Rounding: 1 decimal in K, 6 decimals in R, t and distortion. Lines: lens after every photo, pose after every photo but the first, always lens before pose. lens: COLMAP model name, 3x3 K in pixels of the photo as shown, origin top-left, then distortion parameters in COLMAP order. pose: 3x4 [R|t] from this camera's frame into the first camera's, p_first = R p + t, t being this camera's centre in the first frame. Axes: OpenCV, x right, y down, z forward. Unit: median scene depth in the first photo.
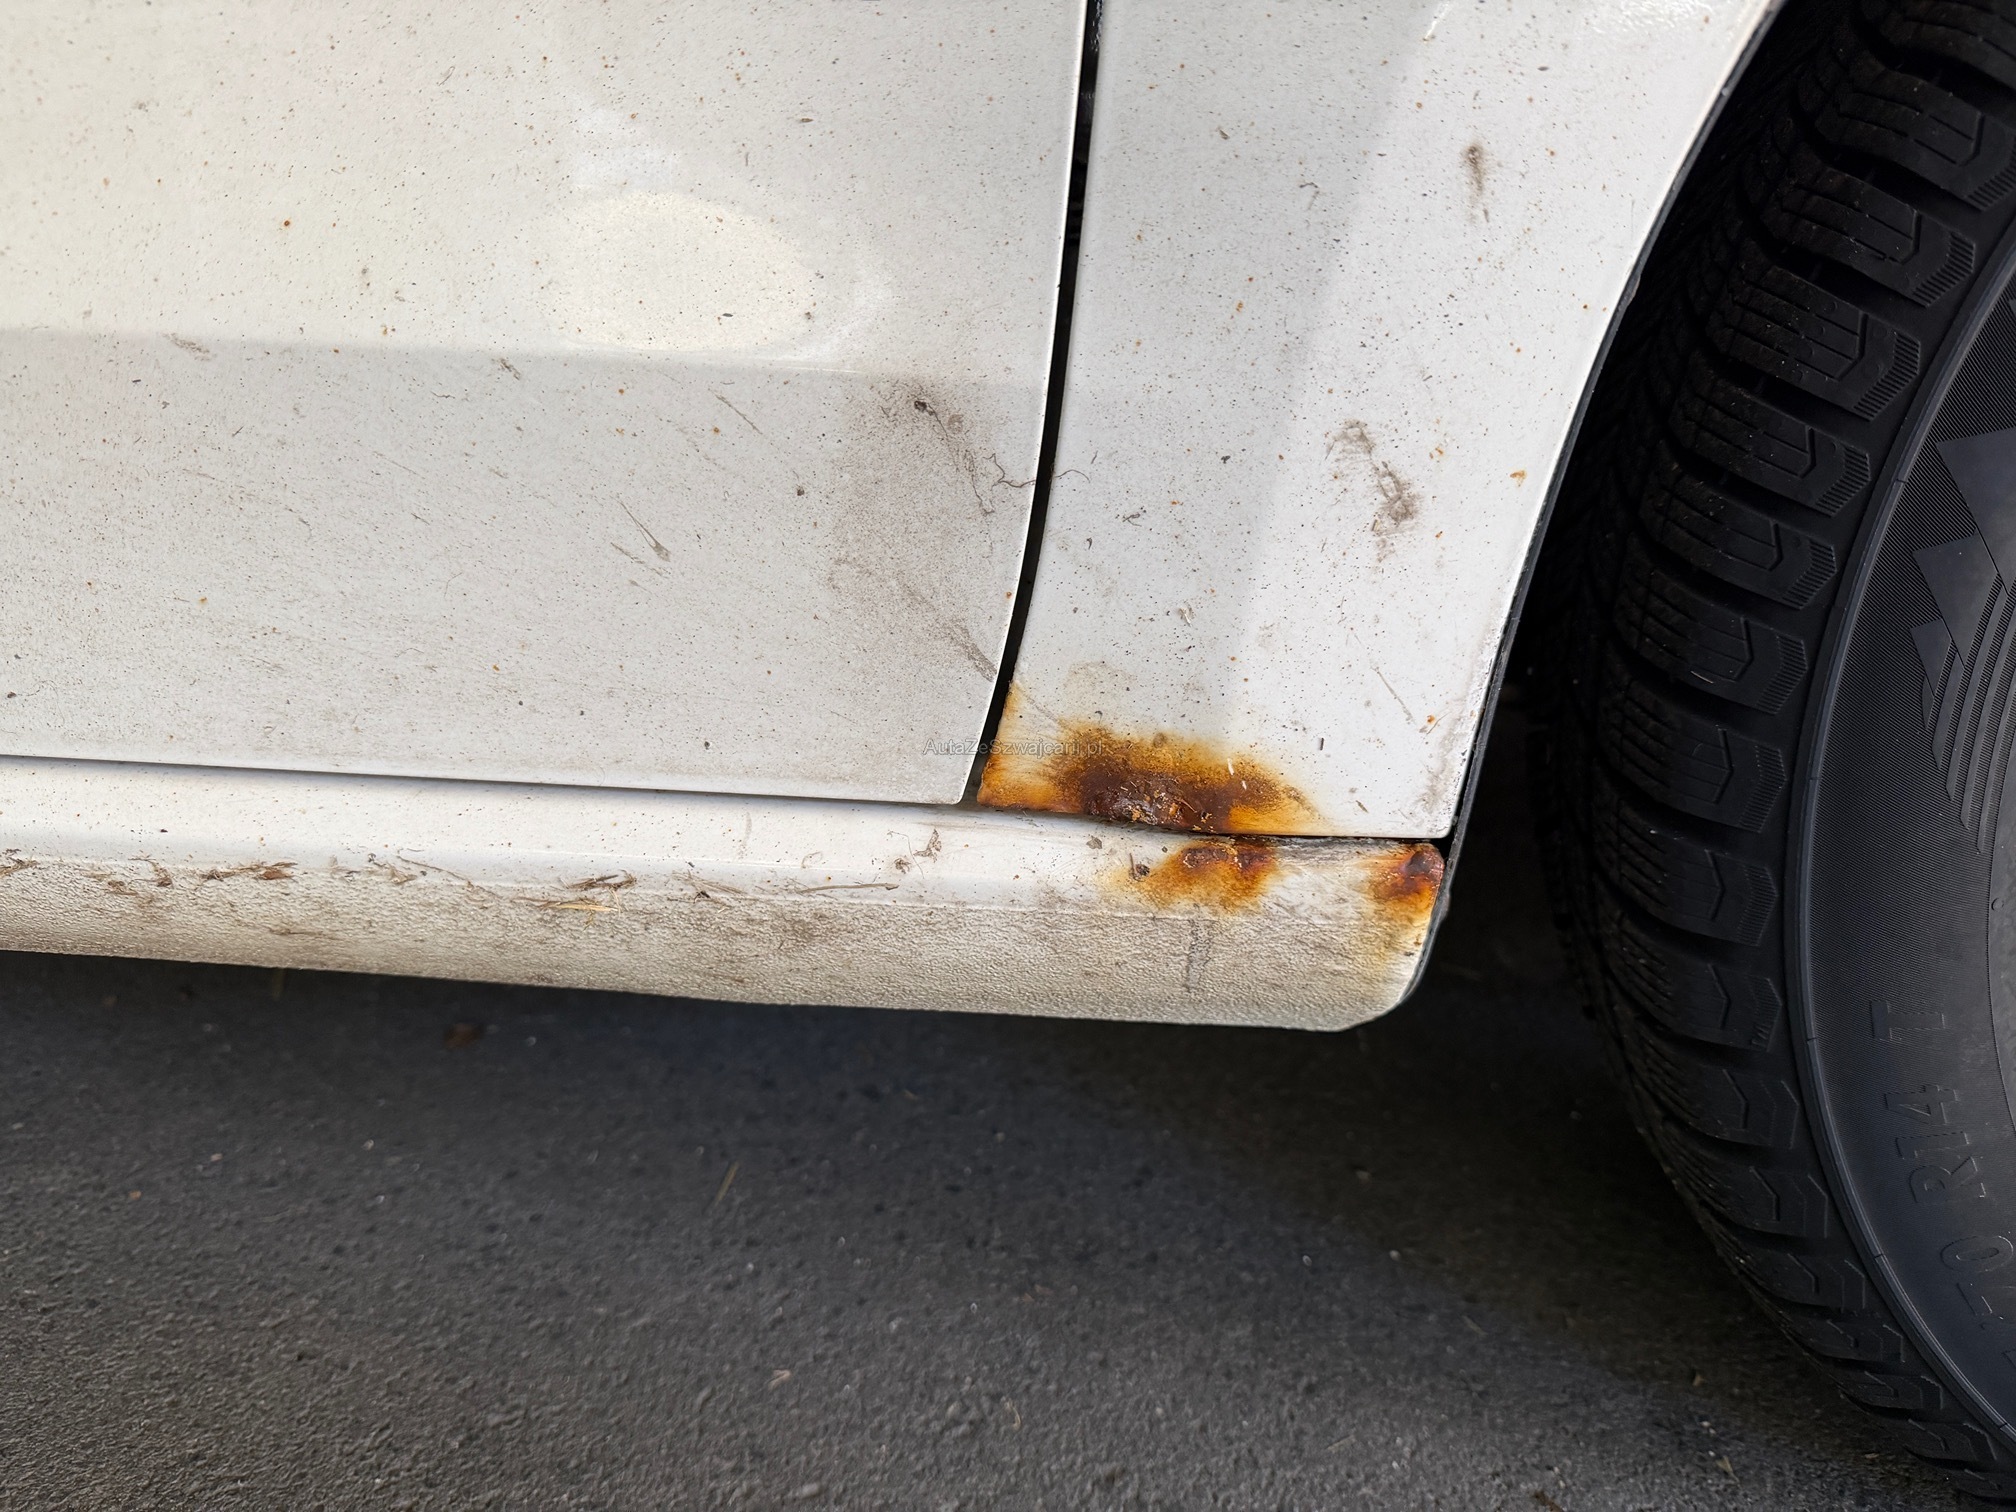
lens RADIAL K [[1455.7, 0, 1013.0], [0, 1455.7, 763.1], [0, 0, 1]] dist [-0.000731, -0.017994]
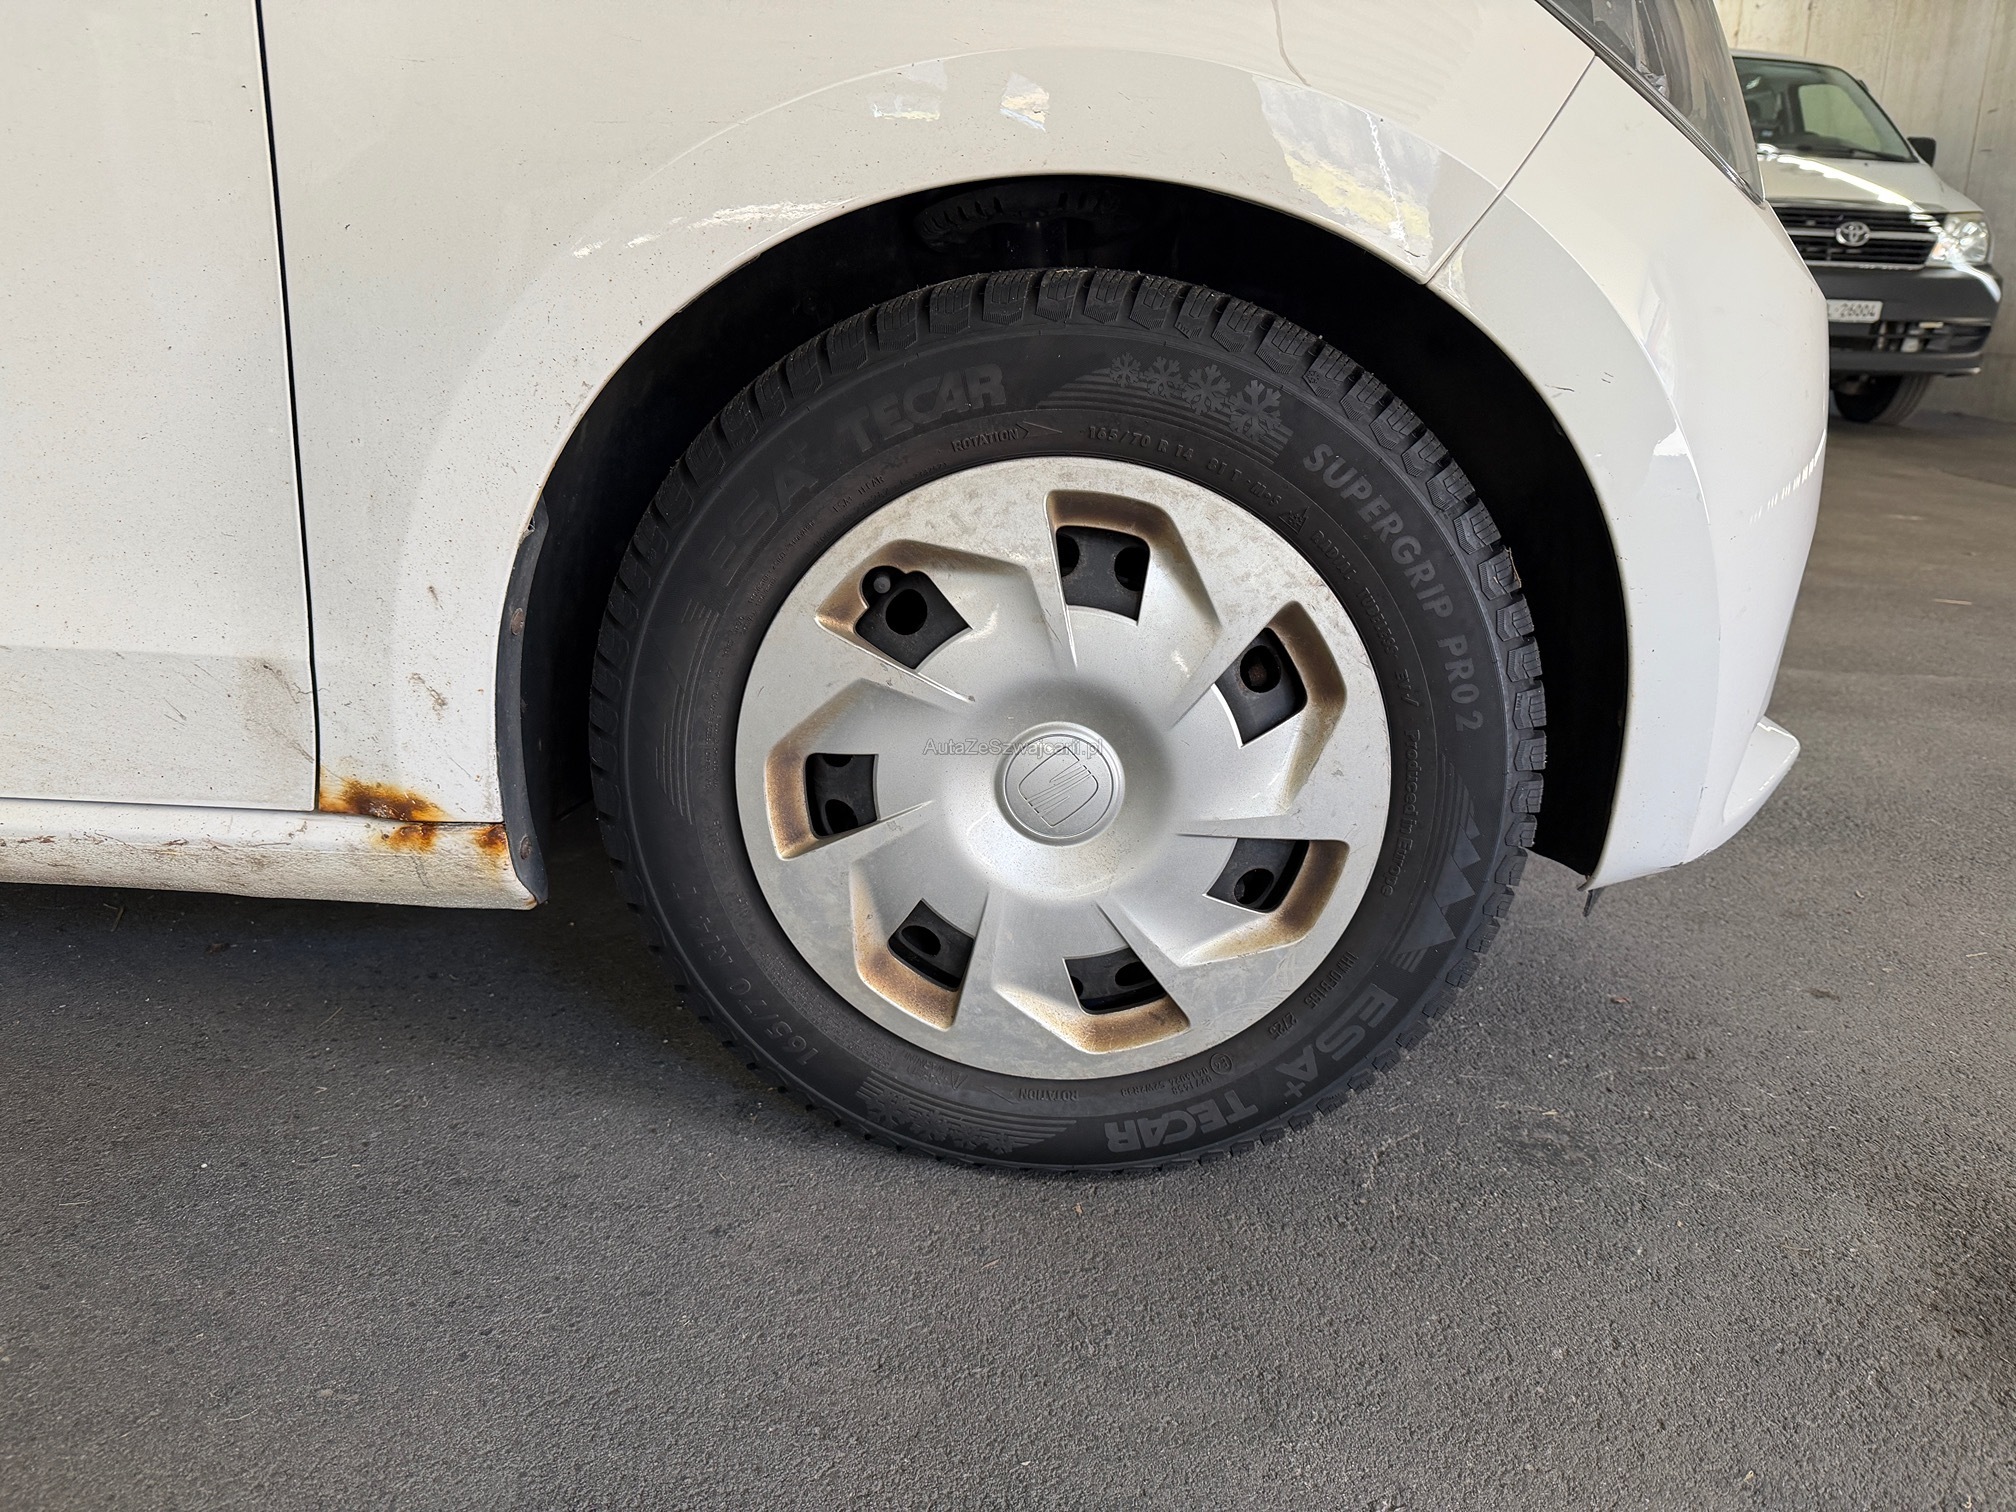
lens RADIAL K [[1455.7, 0, 1007.1], [0, 1455.7, 750.4], [0, 0, 1]] dist [-0.000731, -0.017994]
pose [[0.999937, -0.008832, 0.006864, 1.162633], [0.008962, 0.999777, -0.019147, -0.017785], [-0.006694, 0.019207, 0.999793, -1.557789]]
